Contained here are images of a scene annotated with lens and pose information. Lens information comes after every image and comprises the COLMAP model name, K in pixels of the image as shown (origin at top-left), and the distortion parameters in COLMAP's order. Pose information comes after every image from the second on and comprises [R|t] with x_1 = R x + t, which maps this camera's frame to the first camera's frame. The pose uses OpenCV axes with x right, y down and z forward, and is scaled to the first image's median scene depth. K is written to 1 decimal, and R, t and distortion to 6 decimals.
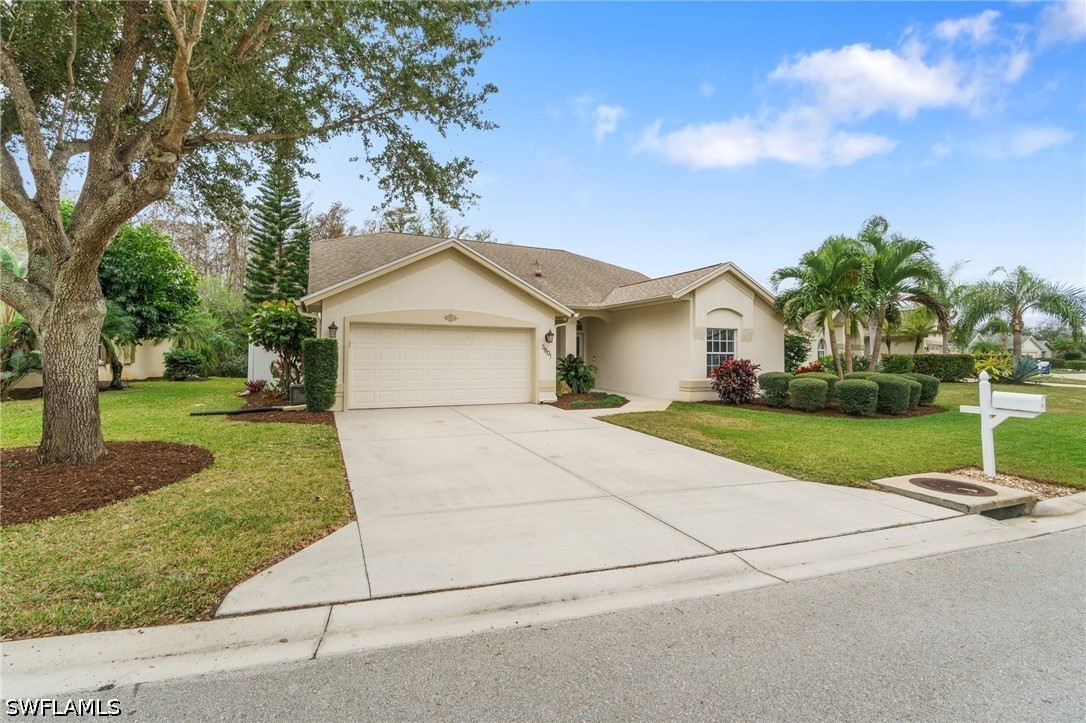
lens RADIAL K [[473.7, 0, 541.8], [0, 473.7, 361.6], [0, 0, 1]] dist [-0.003973, 0.001747]
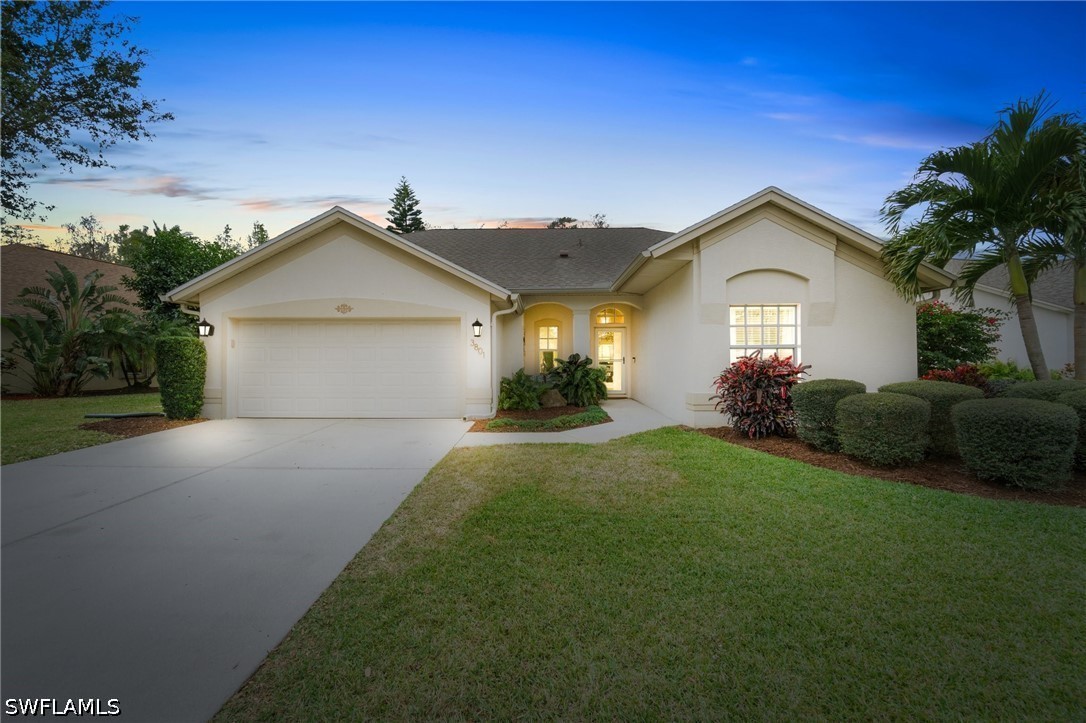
lens RADIAL K [[473.7, 0, 543.3], [0, 473.7, 358.0], [0, 0, 1]] dist [-0.003973, 0.001747]
pose [[0.916361, -0.011466, -0.400189, 0.390810], [0.007166, 0.999899, -0.012240, 0.001721], [0.400290, 0.008348, 0.916351, 0.382933]]
